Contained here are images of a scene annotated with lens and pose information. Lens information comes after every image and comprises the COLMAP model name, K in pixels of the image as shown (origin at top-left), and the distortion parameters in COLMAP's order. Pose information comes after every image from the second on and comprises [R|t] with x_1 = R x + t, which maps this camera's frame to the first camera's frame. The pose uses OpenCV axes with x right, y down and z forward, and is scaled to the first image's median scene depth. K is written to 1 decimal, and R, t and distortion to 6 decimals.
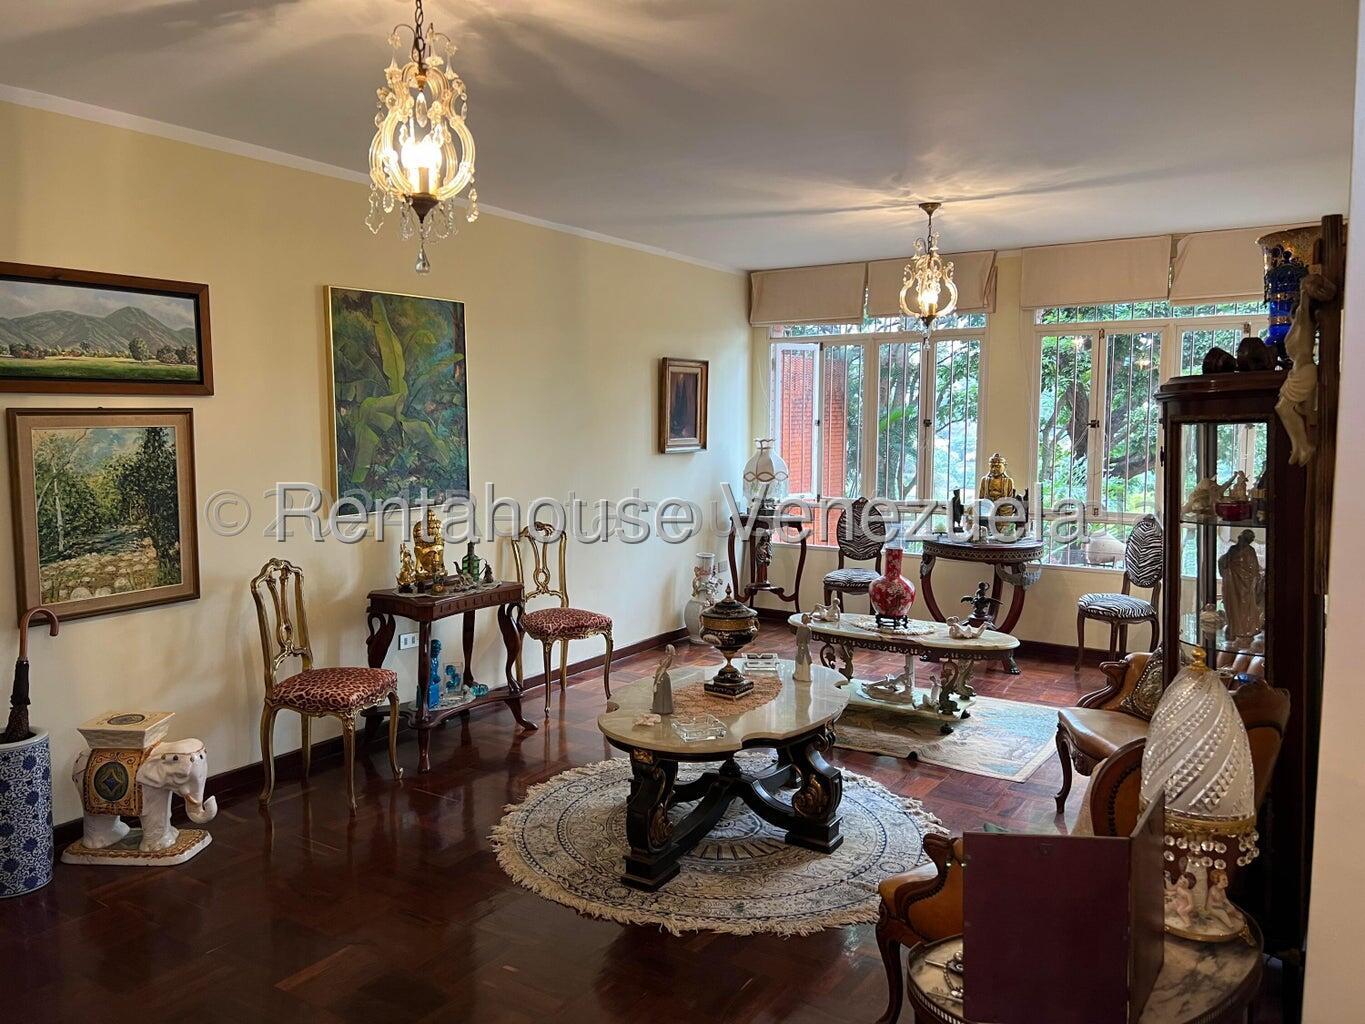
lens RADIAL K [[1025.7, 0, 674.1], [0, 1025.7, 515.2], [0, 0, 1]] dist [0.042386, -0.037206]
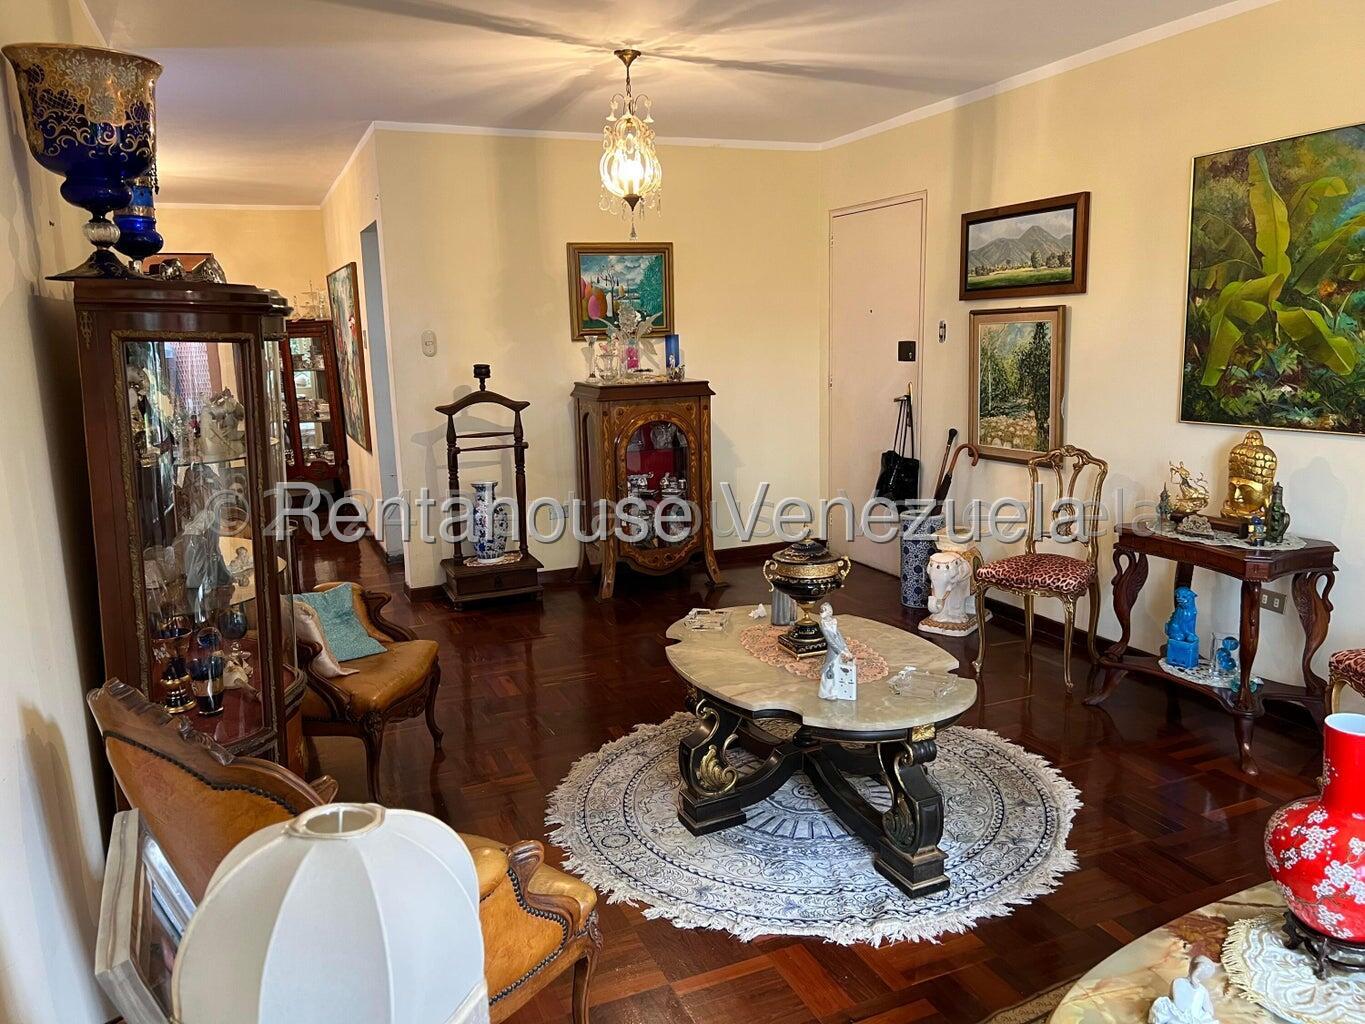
lens RADIAL K [[1025.7, 0, 685.2], [0, 1025.7, 509.3], [0, 0, 1]] dist [0.042386, -0.037206]
pose [[-0.547961, 0.165745, -0.819919, 0.647550], [-0.047177, 0.972490, 0.228116, -0.106901], [0.835173, 0.163680, -0.525067, 1.103338]]
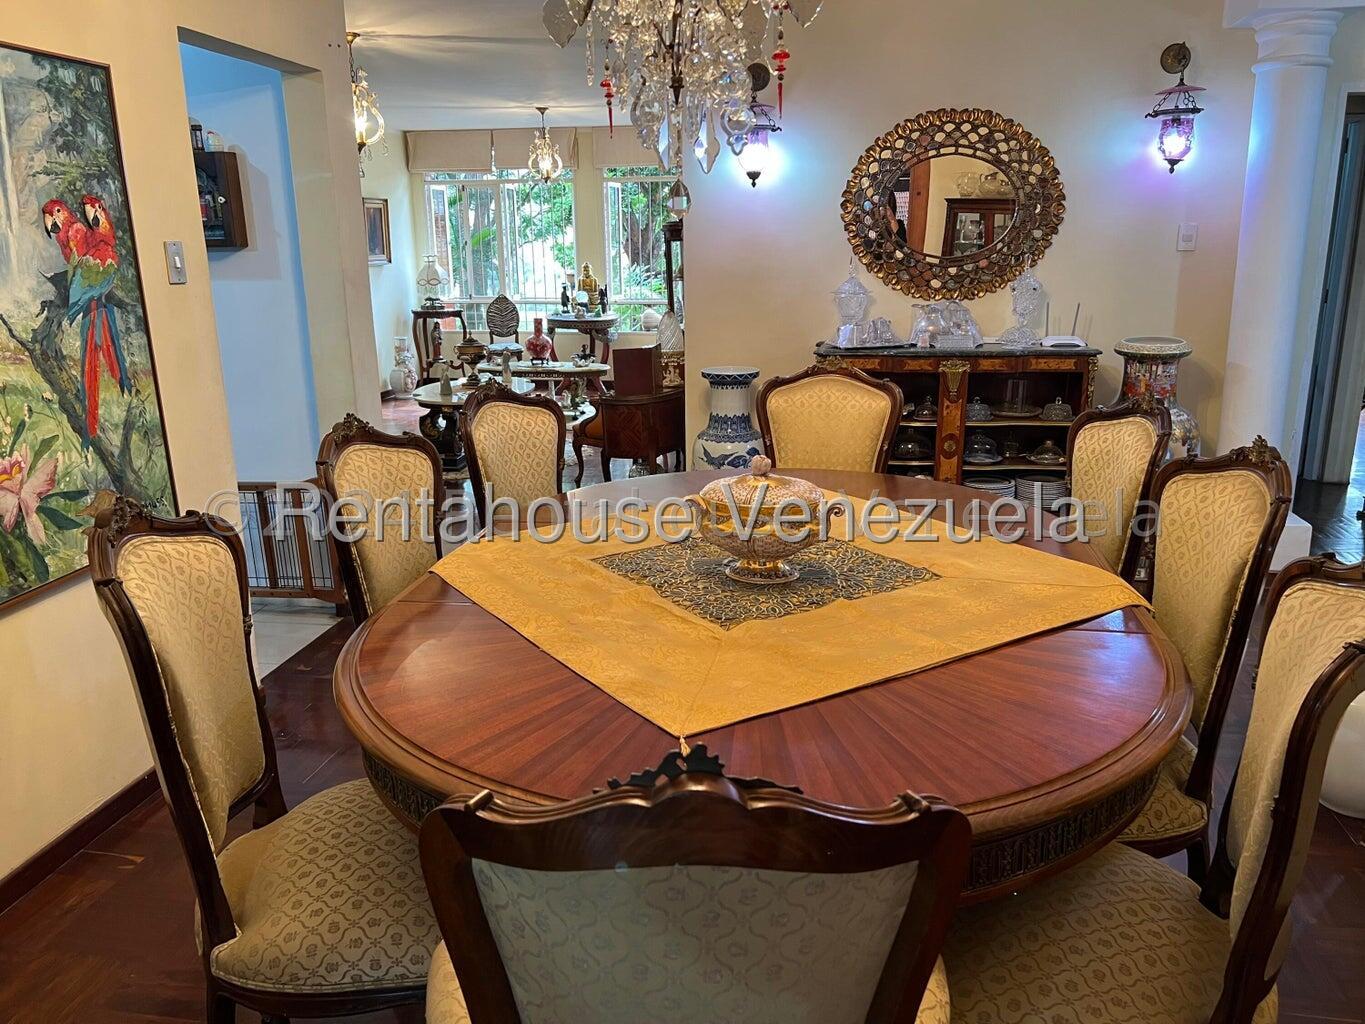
lens RADIAL K [[1025.7, 0, 684.0], [0, 1025.7, 513.8], [0, 0, 1]] dist [0.042386, -0.037206]
pose [[0.912359, -0.115852, 0.392658, -0.605393], [0.049781, 0.983402, 0.174479, 0.145034], [-0.406354, -0.139641, 0.902982, -1.533033]]
